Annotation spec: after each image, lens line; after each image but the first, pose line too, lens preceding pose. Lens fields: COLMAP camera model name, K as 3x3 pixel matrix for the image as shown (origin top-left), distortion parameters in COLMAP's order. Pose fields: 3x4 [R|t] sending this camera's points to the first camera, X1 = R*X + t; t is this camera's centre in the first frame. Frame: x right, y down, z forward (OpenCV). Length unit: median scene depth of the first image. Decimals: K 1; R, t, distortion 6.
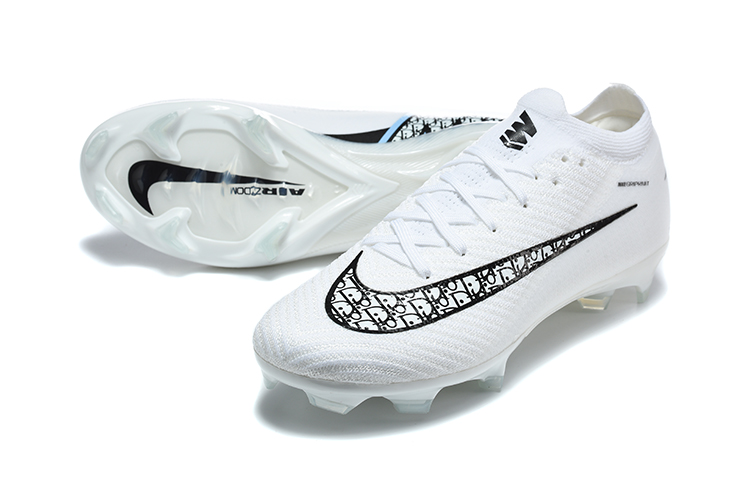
lens RADIAL K [[2079.6, 0, 375.0], [0, 2079.6, 250.0], [0, 0, 1]] dist [0.609143, -0.236625]
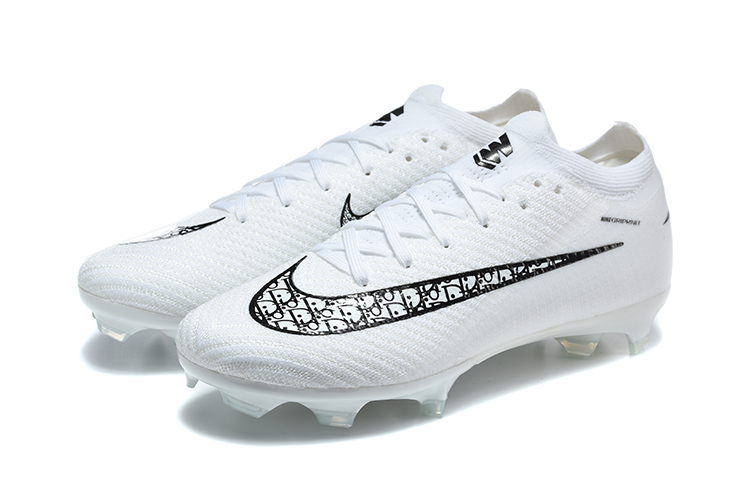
lens RADIAL K [[2079.6, 0, 375.0], [0, 2079.6, 250.0], [0, 0, 1]] dist [0.609143, -0.236625]
pose [[0.982599, 0.074142, -0.170299, 0.188880], [-0.089453, 0.992437, -0.084062, 0.075759], [0.162778, 0.097833, 0.981800, 0.062373]]
